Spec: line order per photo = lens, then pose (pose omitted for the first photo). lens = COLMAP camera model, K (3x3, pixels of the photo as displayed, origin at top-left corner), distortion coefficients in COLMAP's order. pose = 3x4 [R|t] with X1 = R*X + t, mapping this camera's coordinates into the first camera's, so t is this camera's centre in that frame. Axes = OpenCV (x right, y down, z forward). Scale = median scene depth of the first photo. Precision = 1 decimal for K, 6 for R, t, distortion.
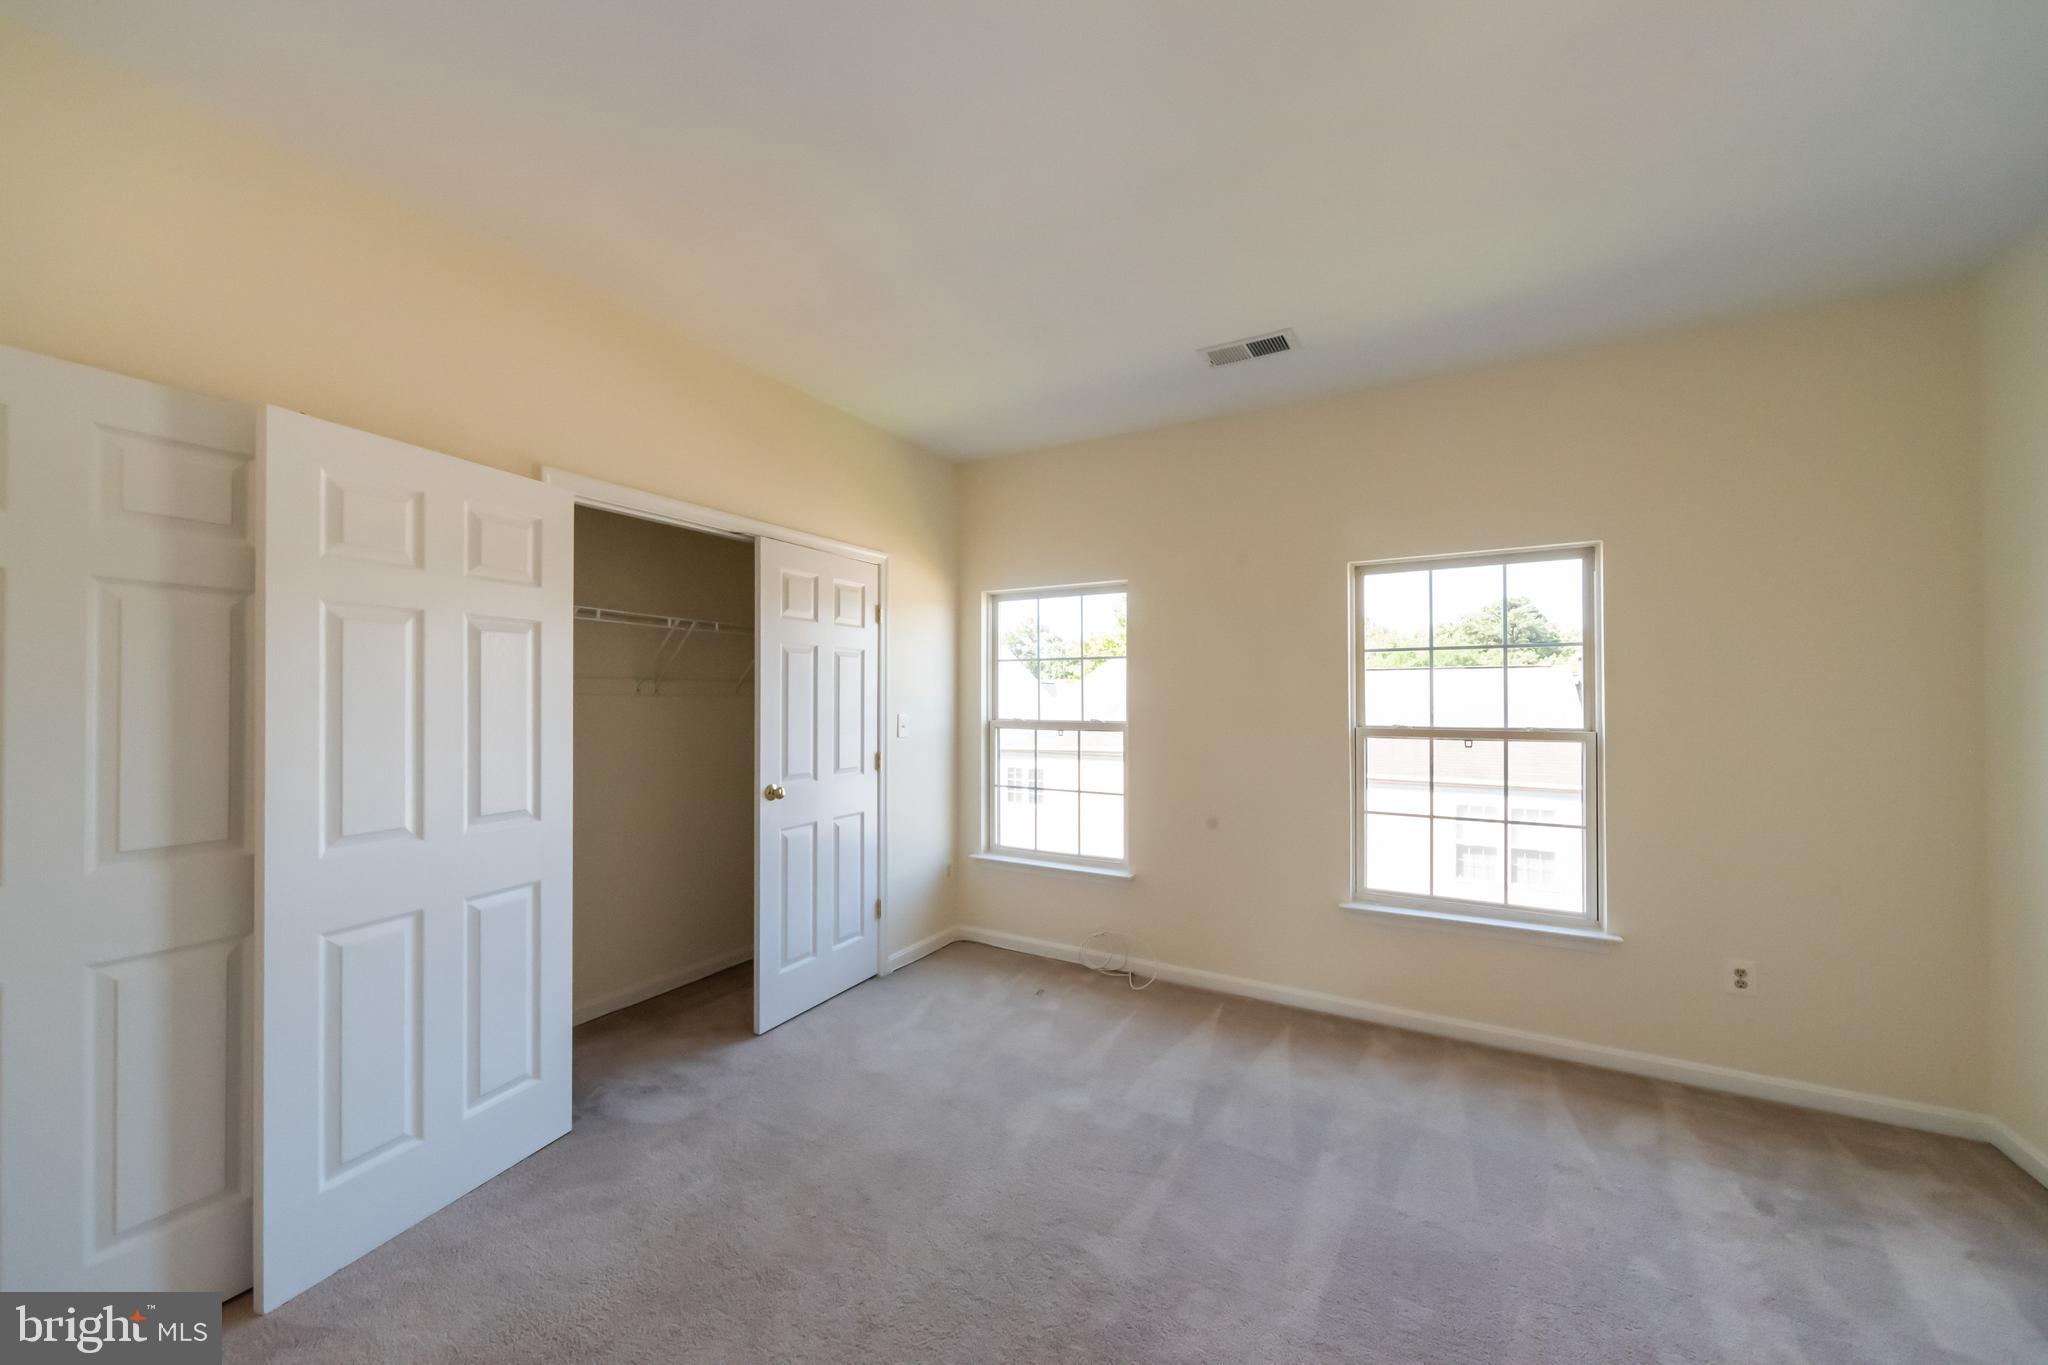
lens RADIAL K [[822.5, 0, 1024.0], [0, 822.5, 682.5], [0, 0, 1]] dist [0.000669, 0.000030]
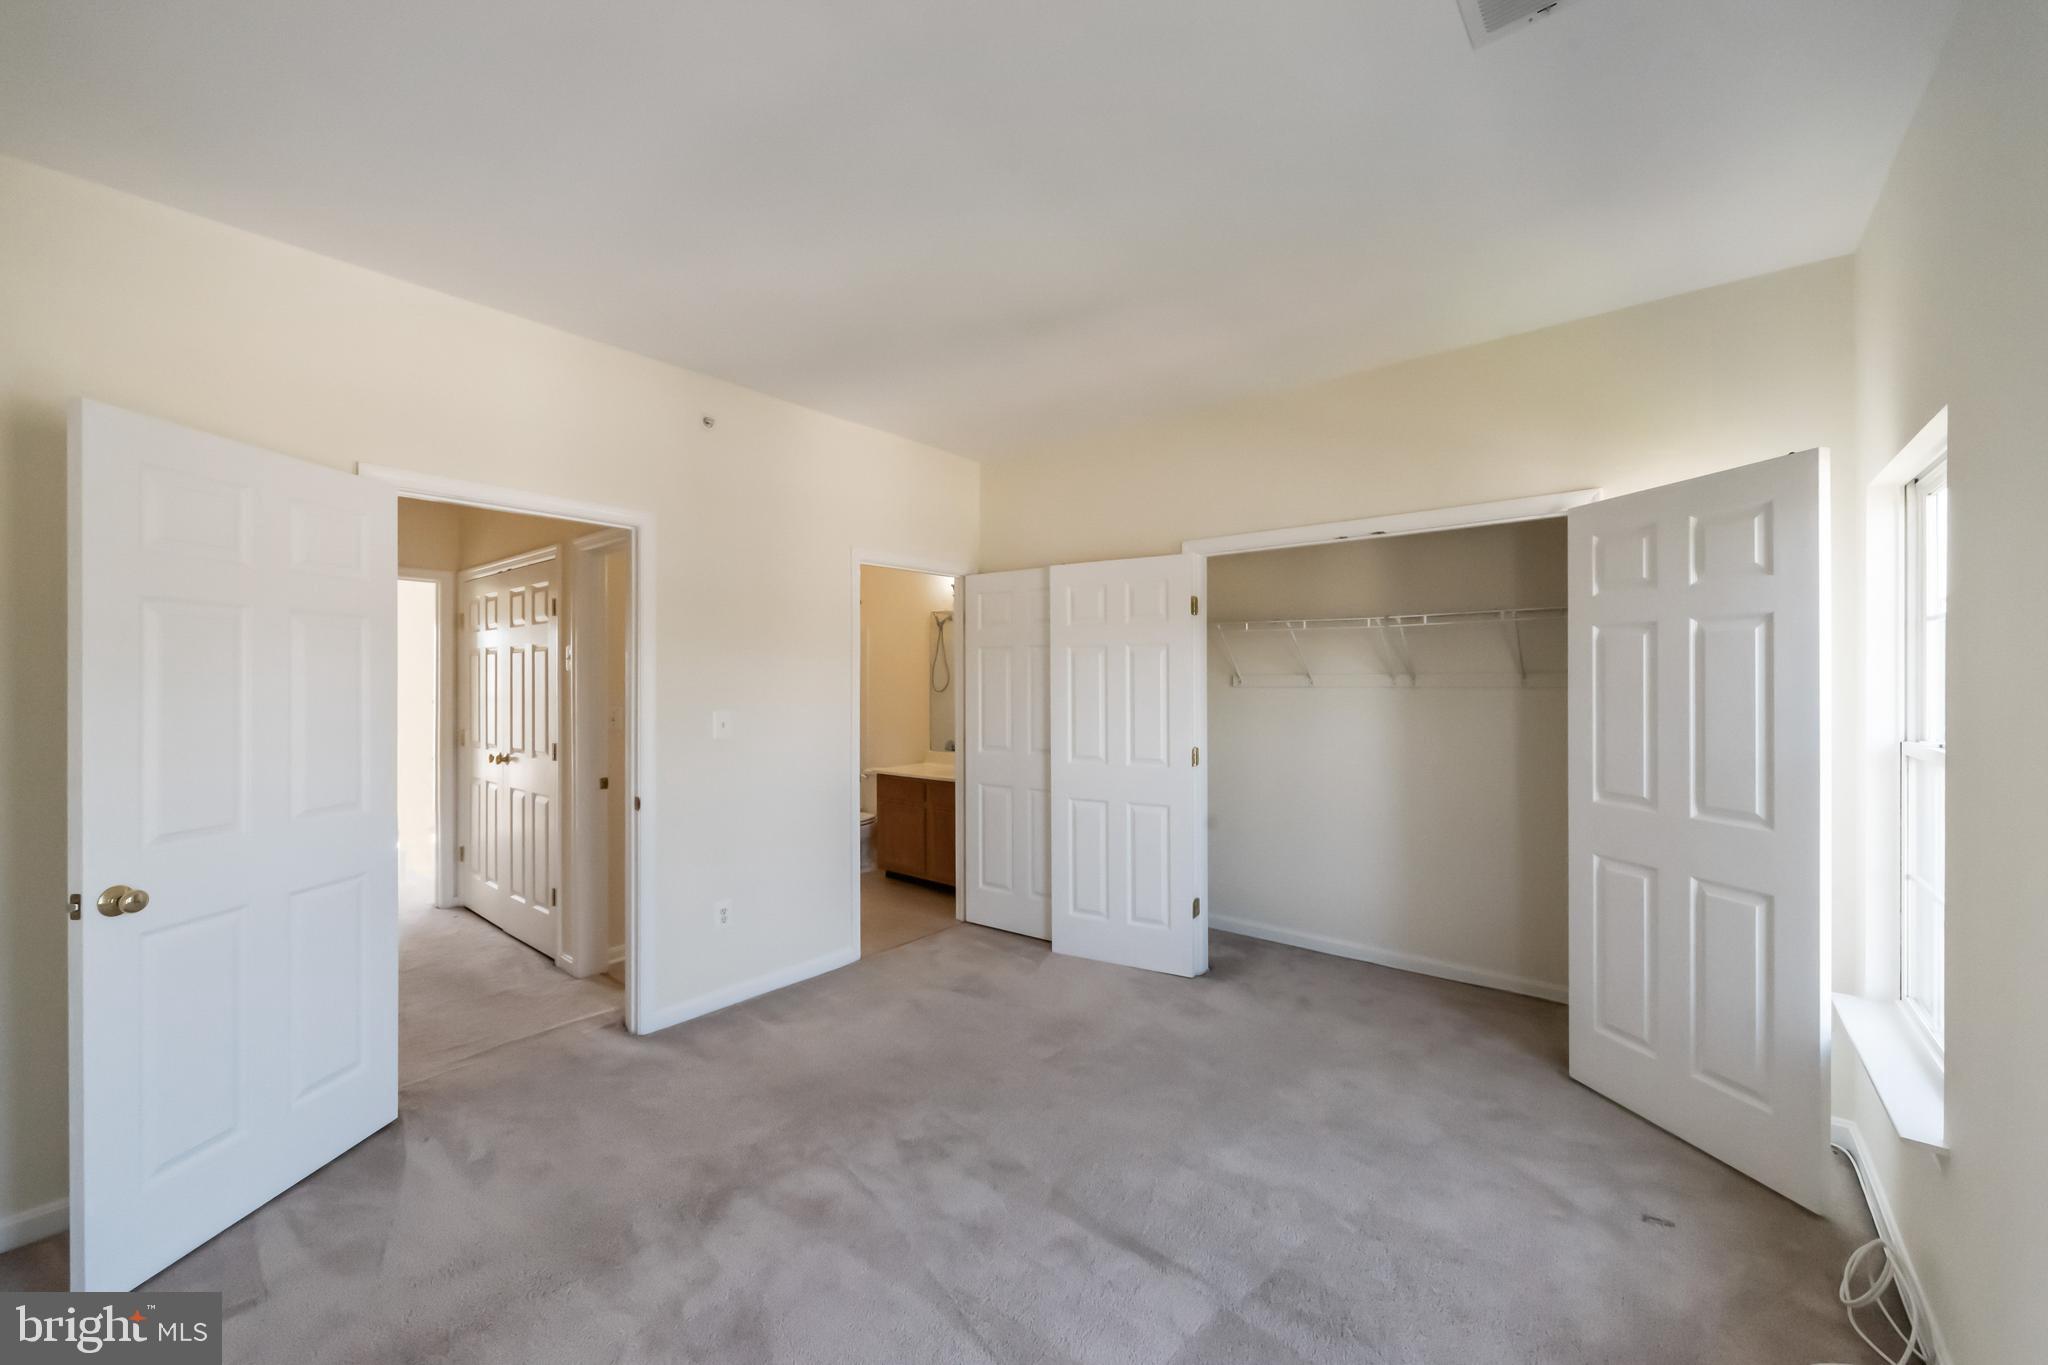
lens RADIAL K [[785.1, 0, 1024.0], [0, 785.1, 682.5], [0, 0, 1]] dist [-0.000354, 0.000001]
pose [[-0.196400, -0.002289, -0.980521, 1.151765], [0.006267, 0.999974, -0.003590, 0.005470], [0.980504, -0.006850, -0.196381, 1.224185]]
